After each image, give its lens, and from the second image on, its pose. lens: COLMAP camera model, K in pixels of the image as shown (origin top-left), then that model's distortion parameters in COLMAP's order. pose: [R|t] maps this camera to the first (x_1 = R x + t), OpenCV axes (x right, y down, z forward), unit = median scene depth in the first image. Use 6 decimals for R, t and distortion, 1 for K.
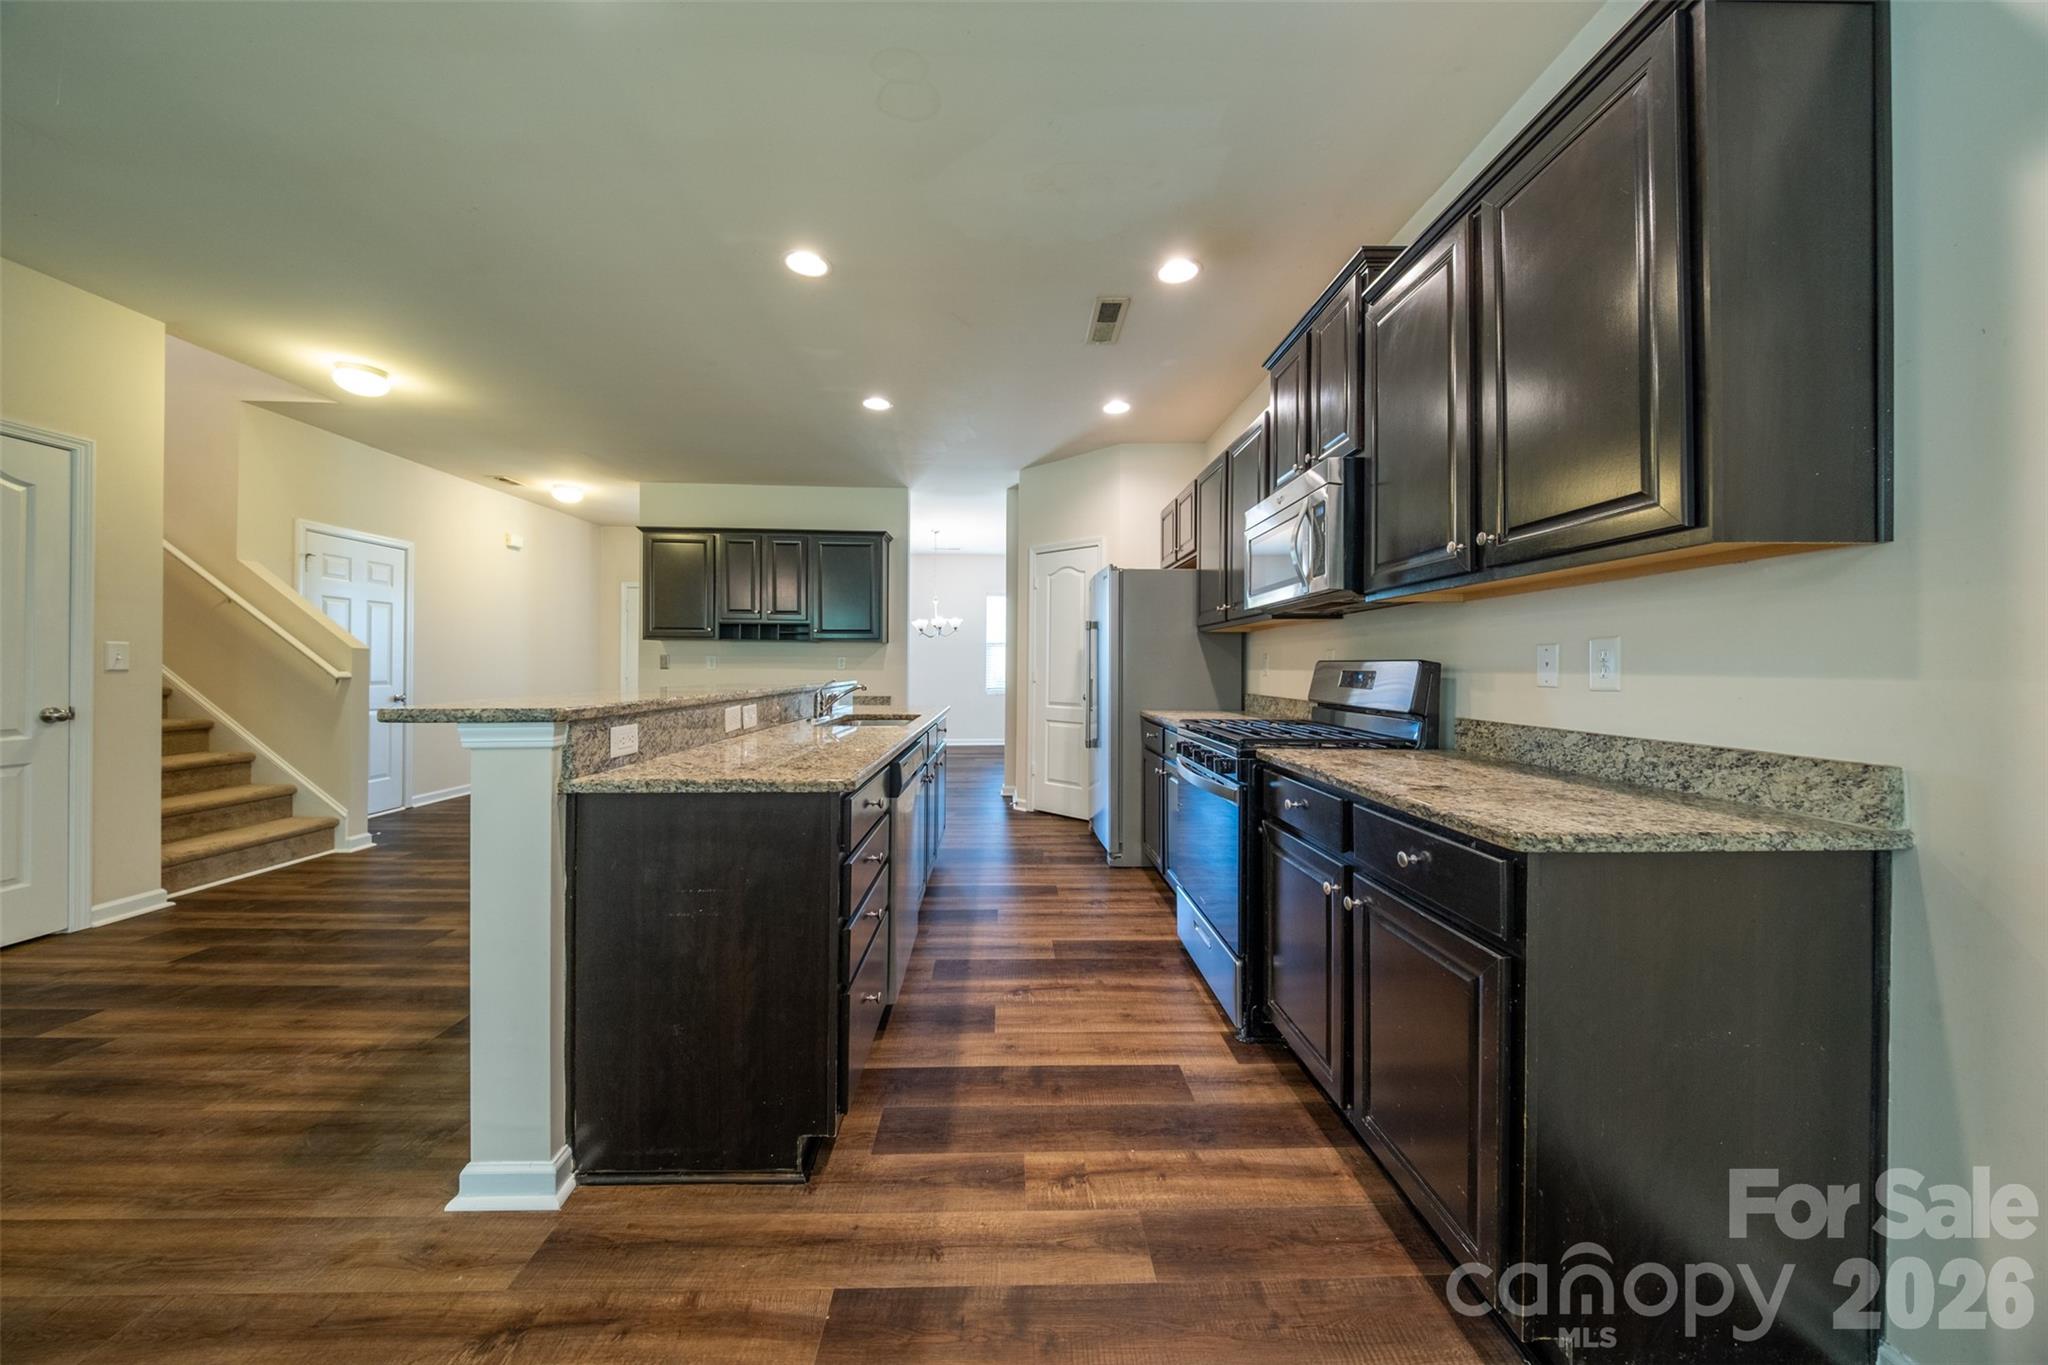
lens RADIAL K [[701.3, 0, 1021.0], [0, 701.3, 663.0], [0, 0, 1]] dist [0.043334, -0.026719]
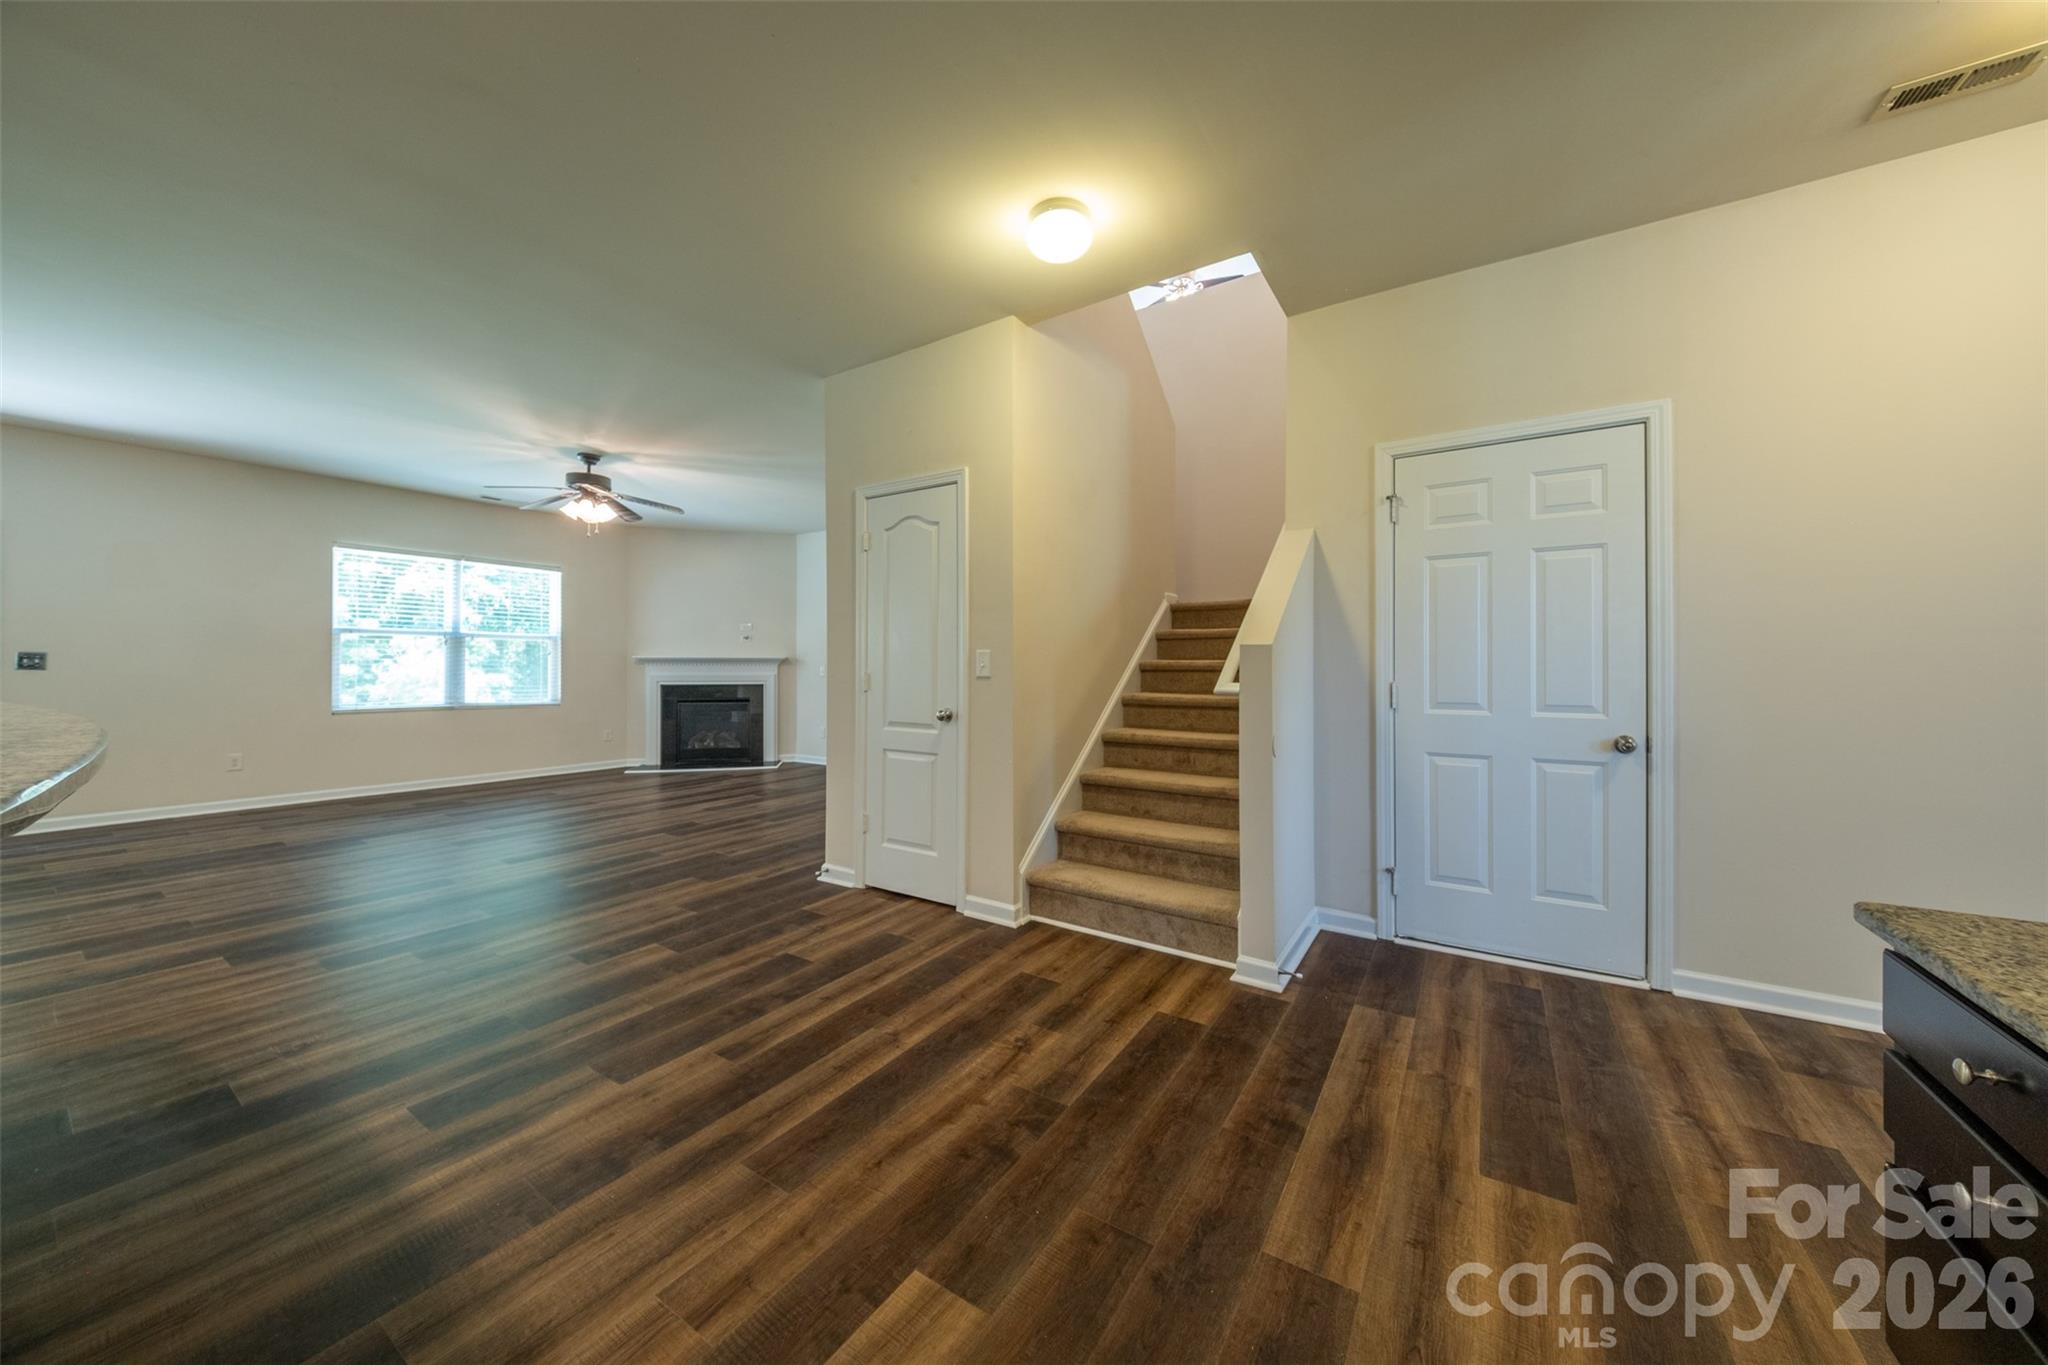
lens RADIAL K [[703.8, 0, 1022.2], [0, 703.8, 656.0], [0, 0, 1]] dist [0.011687, -0.005538]
pose [[-0.565887, -0.021327, -0.824207, -0.435195], [0.002204, 0.999623, -0.027380, 0.007698], [0.824480, -0.017310, -0.565626, 1.549329]]
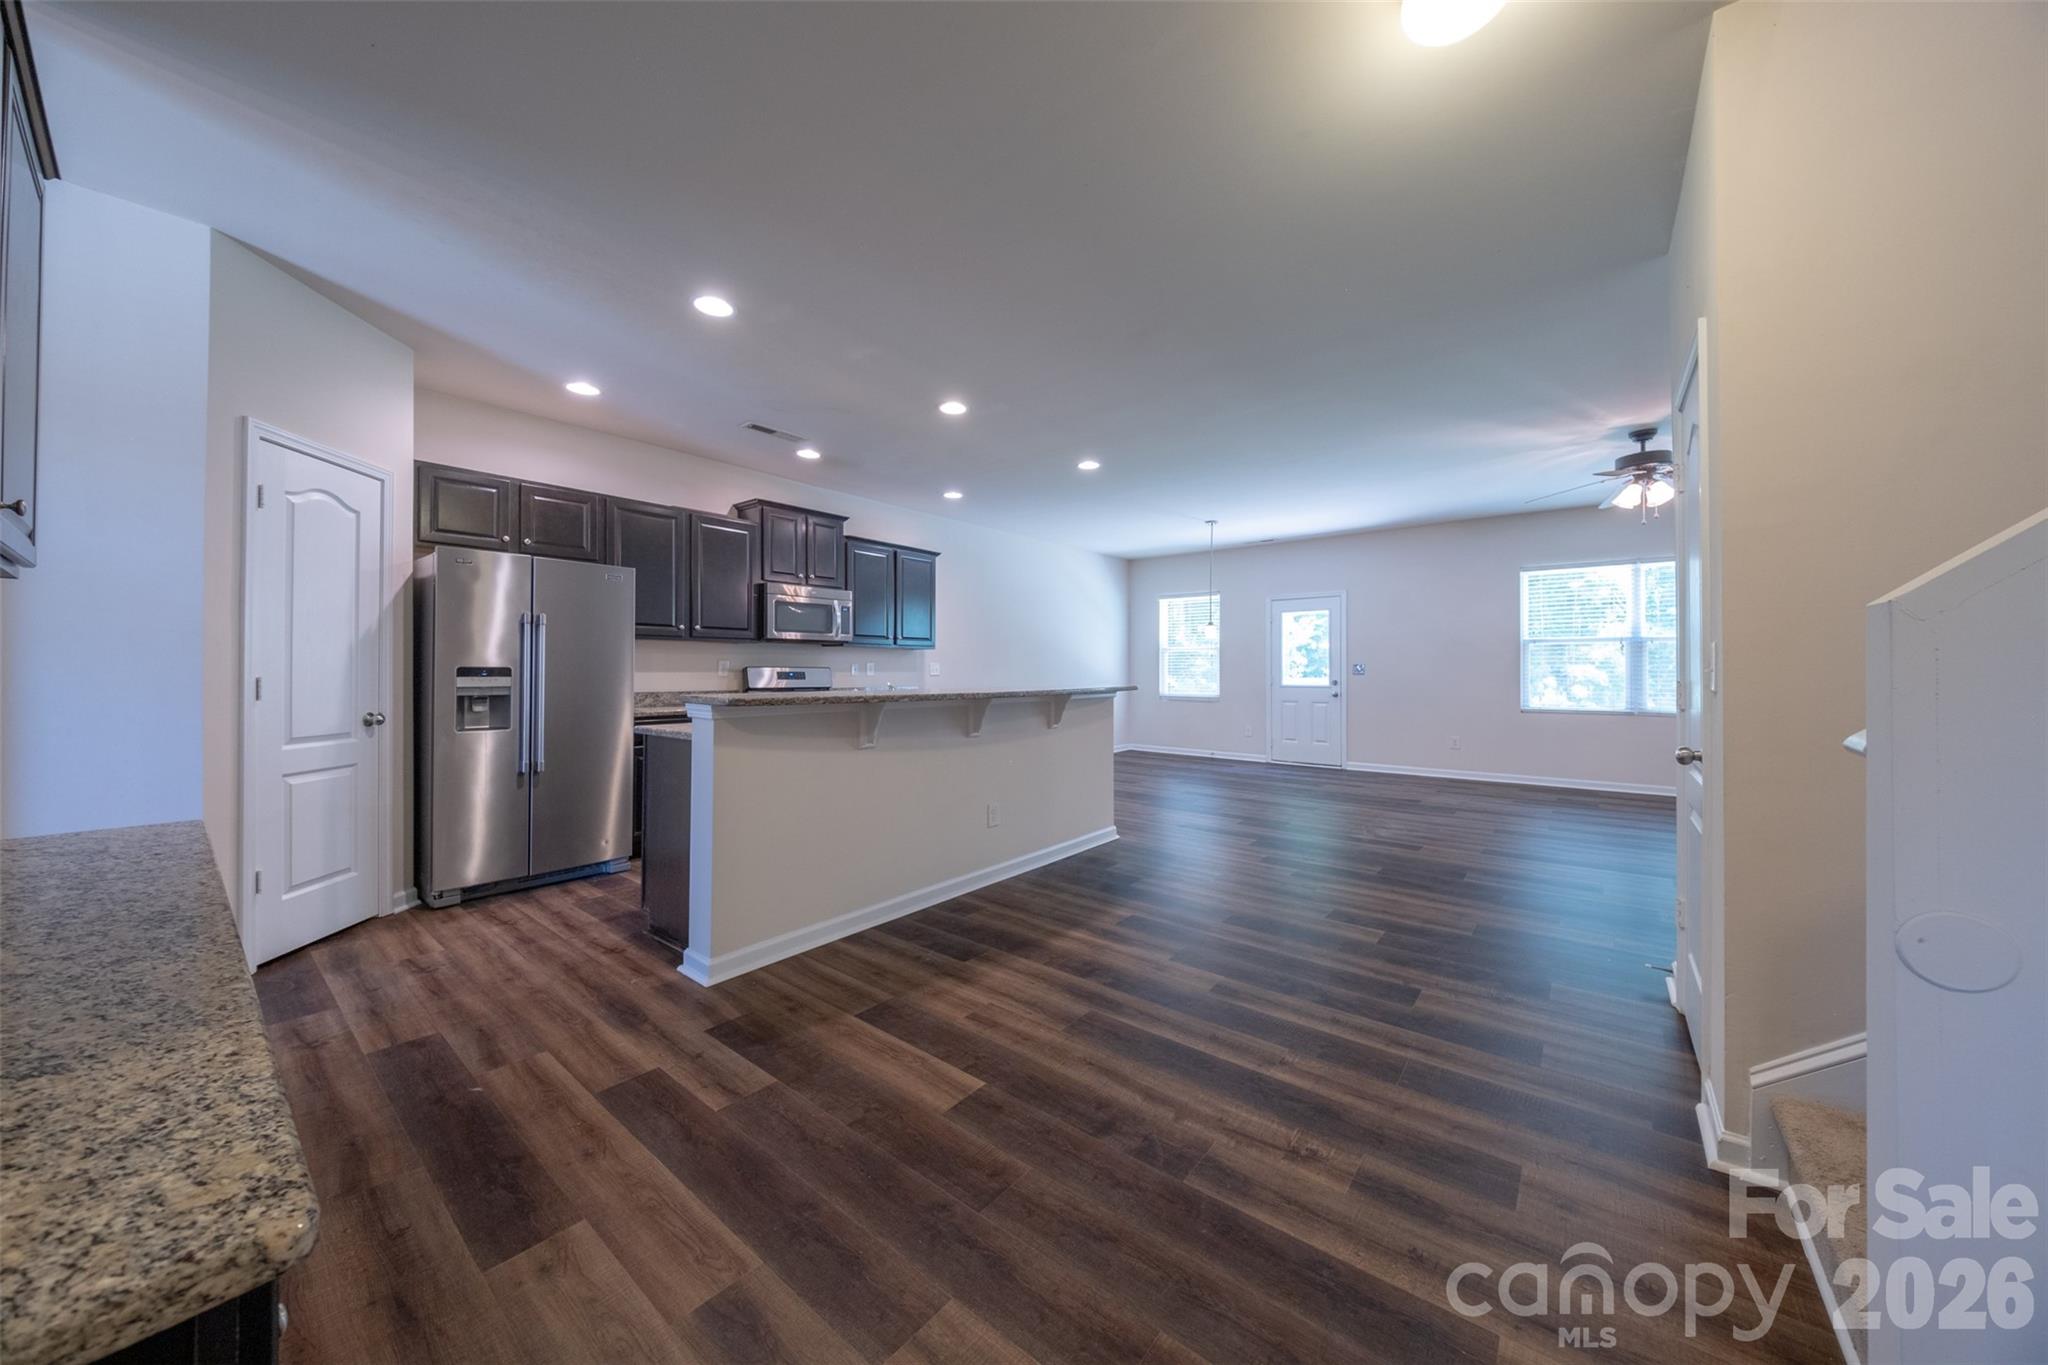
lens RADIAL K [[701.3, 0, 1021.0], [0, 701.3, 663.0], [0, 0, 1]] dist [0.043334, -0.026719]
pose [[-0.761526, -0.002402, 0.648129, -1.162841], [-0.014807, 0.999797, -0.013692, 0.003782], [-0.647965, -0.020024, -0.761407, 1.707041]]
